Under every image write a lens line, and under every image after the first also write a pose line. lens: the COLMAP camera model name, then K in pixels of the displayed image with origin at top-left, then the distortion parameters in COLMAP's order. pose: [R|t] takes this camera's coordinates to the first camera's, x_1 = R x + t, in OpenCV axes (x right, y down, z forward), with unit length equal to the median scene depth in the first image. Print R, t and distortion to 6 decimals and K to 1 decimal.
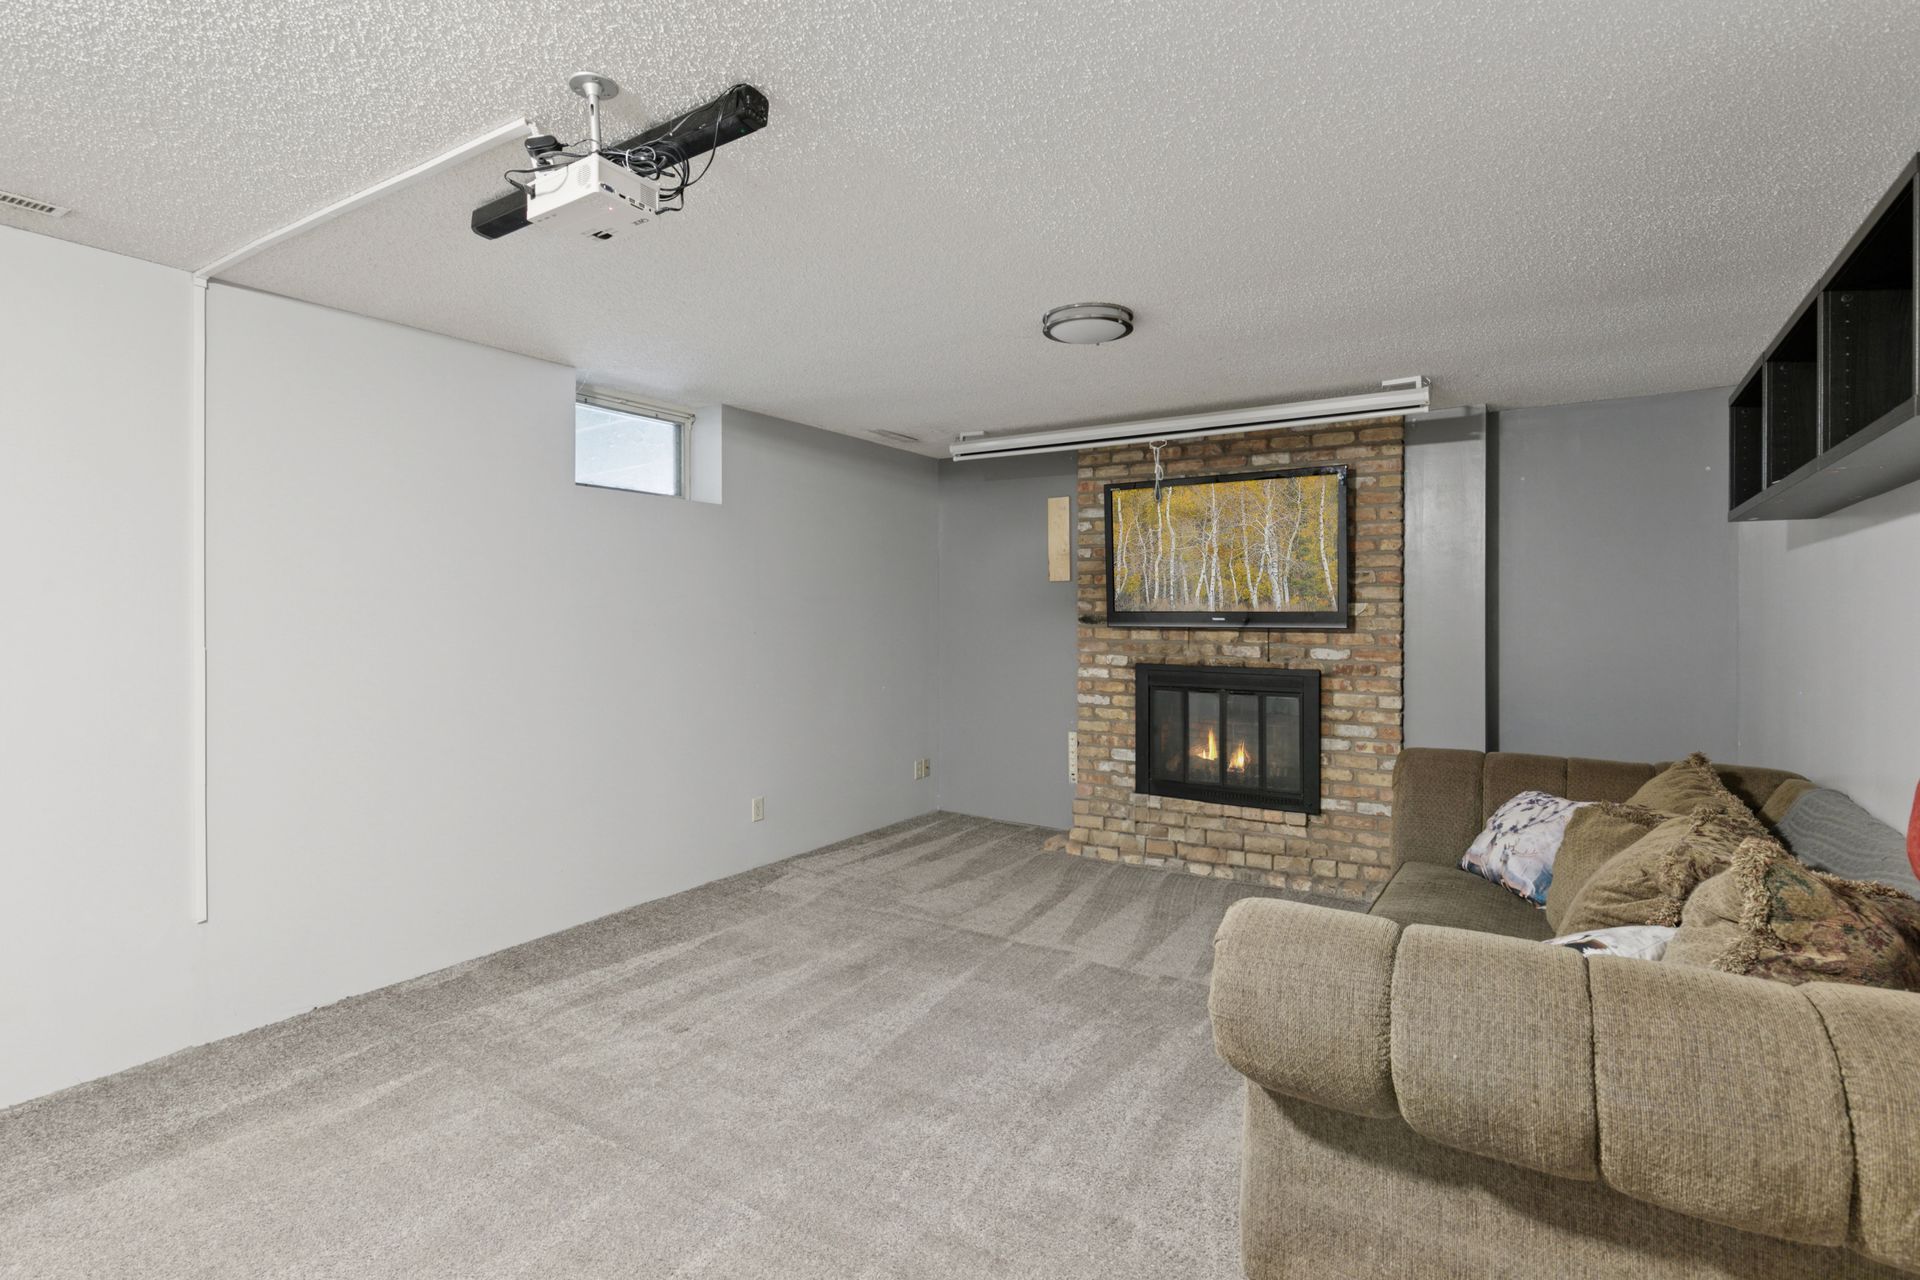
lens RADIAL K [[920.4, 0, 967.9], [0, 920.4, 626.6], [0, 0, 1]] dist [0.003041, -0.001392]
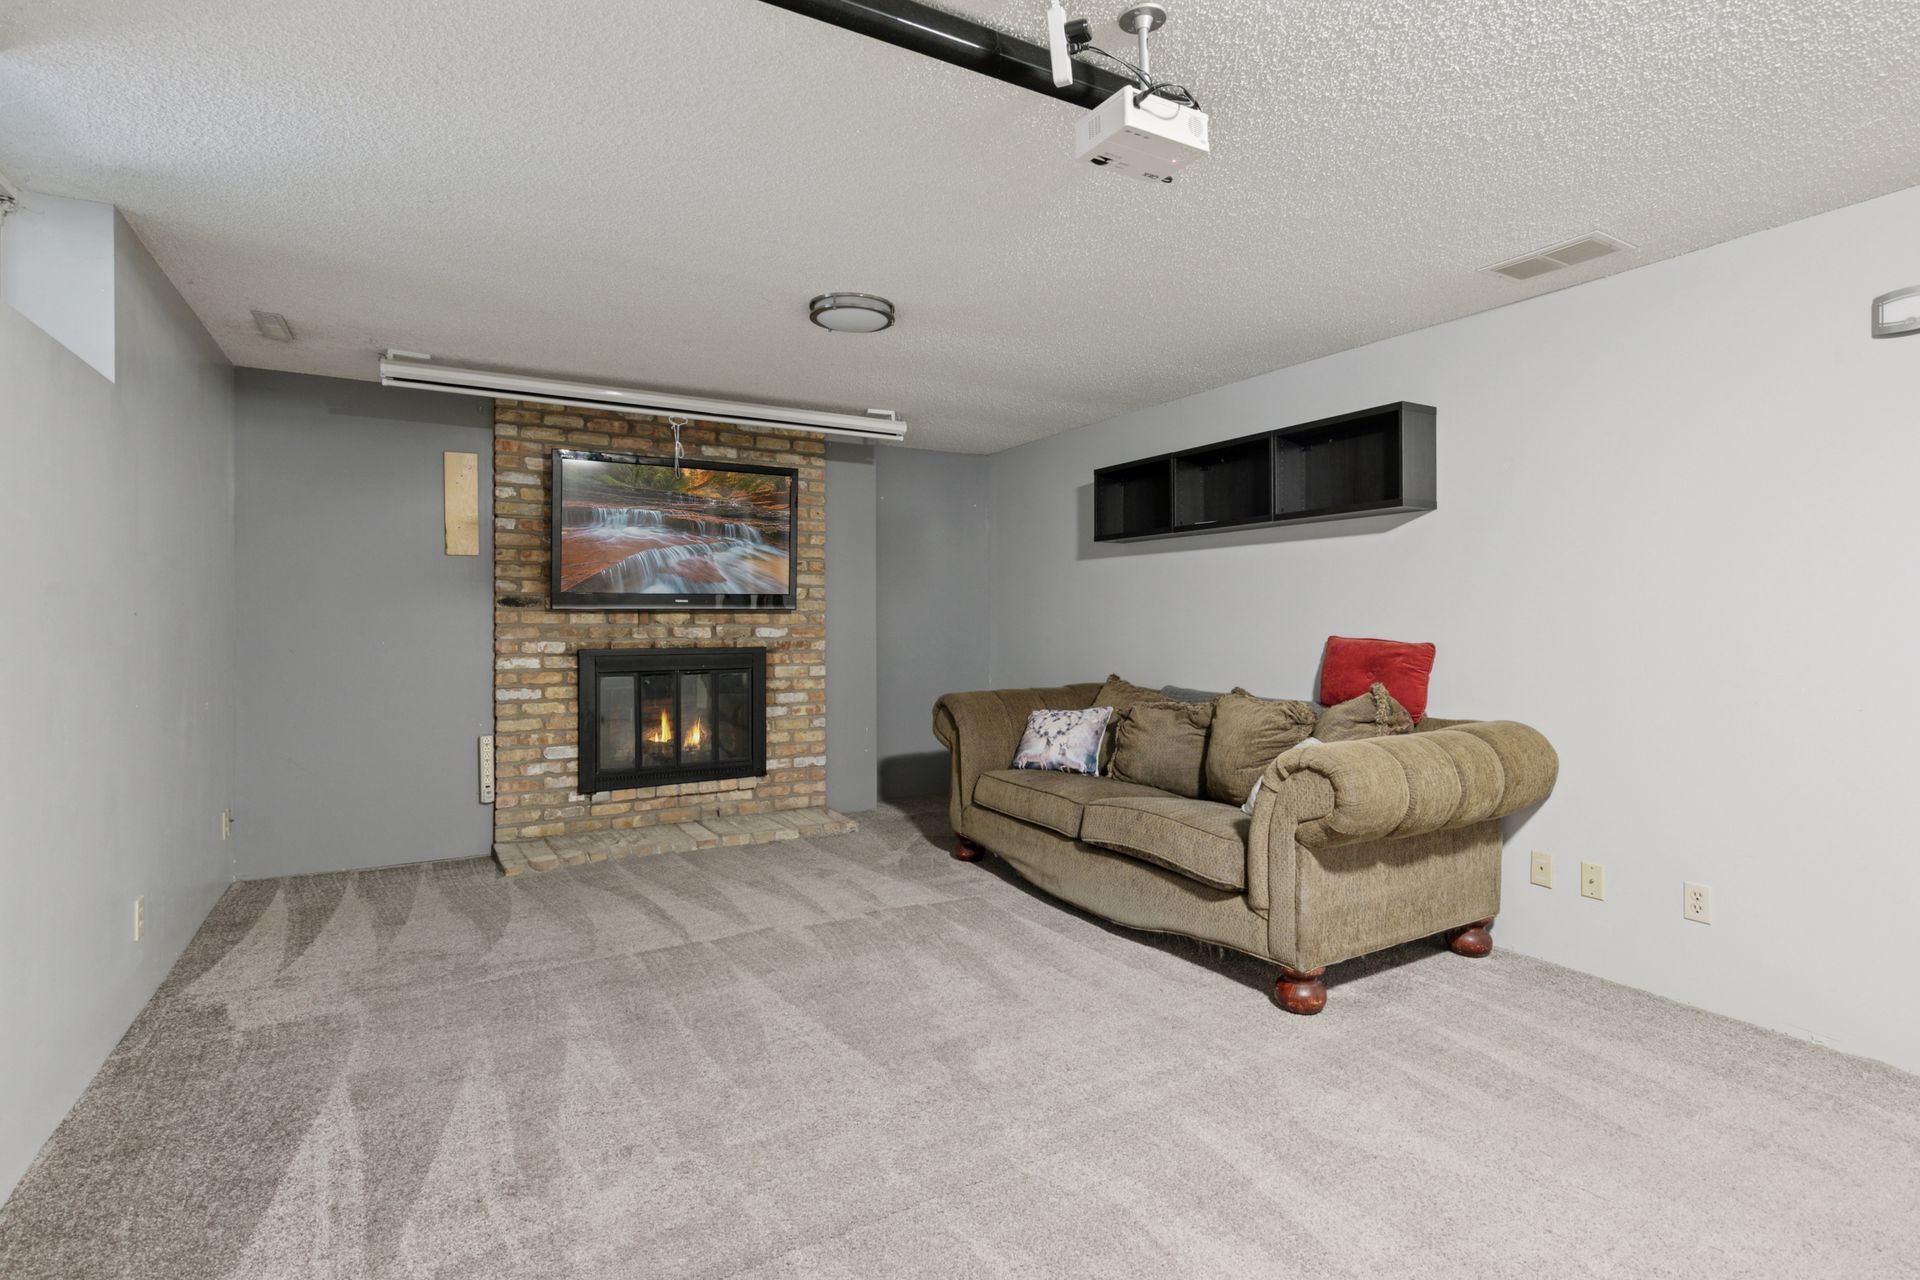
lens RADIAL K [[920.4, 0, 963.9], [0, 920.4, 629.5], [0, 0, 1]] dist [0.003041, -0.001392]
pose [[0.455017, -0.016079, 0.890338, -0.521036], [0.015115, 0.999832, 0.010332, 0.018524], [-0.890355, 0.008756, 0.455183, 0.276482]]
